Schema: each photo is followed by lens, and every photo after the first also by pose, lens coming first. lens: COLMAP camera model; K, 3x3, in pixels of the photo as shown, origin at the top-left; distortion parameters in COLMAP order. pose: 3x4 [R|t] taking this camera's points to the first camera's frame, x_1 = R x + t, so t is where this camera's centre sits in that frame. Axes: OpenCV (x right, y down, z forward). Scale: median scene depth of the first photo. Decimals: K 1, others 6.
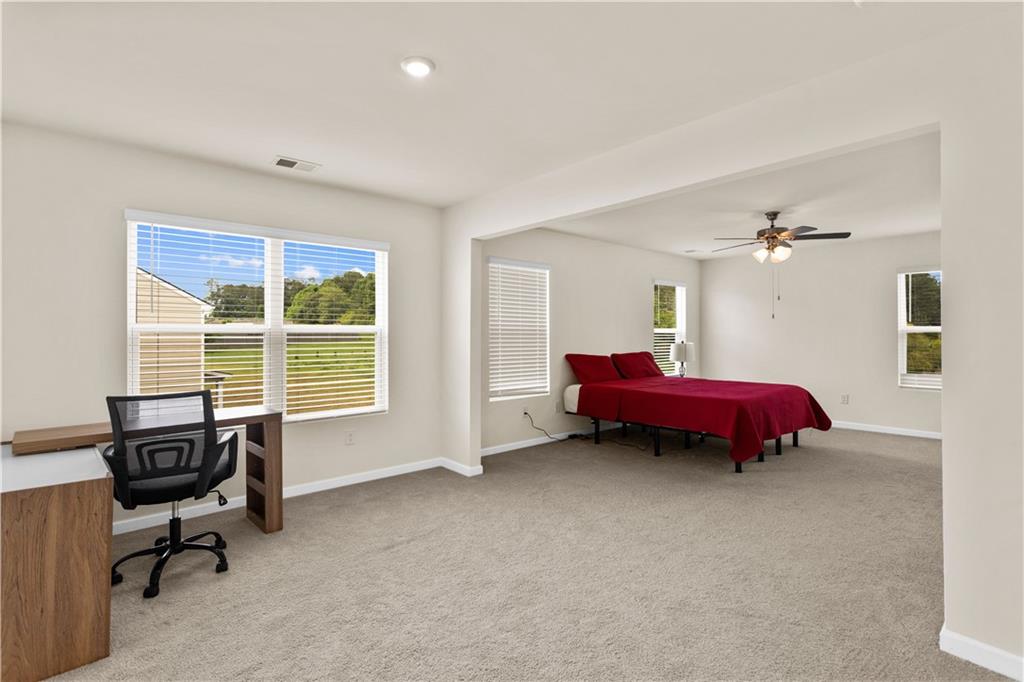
lens RADIAL K [[474.9, 0, 507.5], [0, 474.9, 335.1], [0, 0, 1]] dist [0.004142, -0.000216]
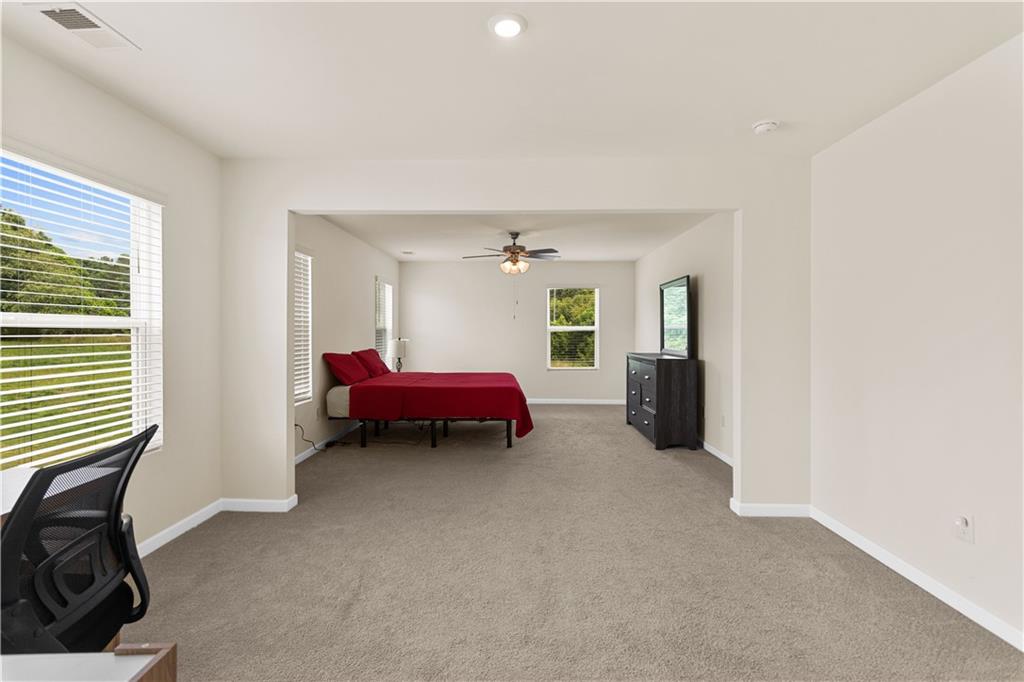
lens RADIAL K [[474.9, 0, 510.2], [0, 474.9, 339.7], [0, 0, 1]] dist [0.004142, -0.000216]
pose [[0.679707, -0.009309, 0.733425, -0.351663], [-0.004652, 0.999845, 0.017002, -0.002494], [-0.733469, -0.014968, 0.679558, 0.169658]]
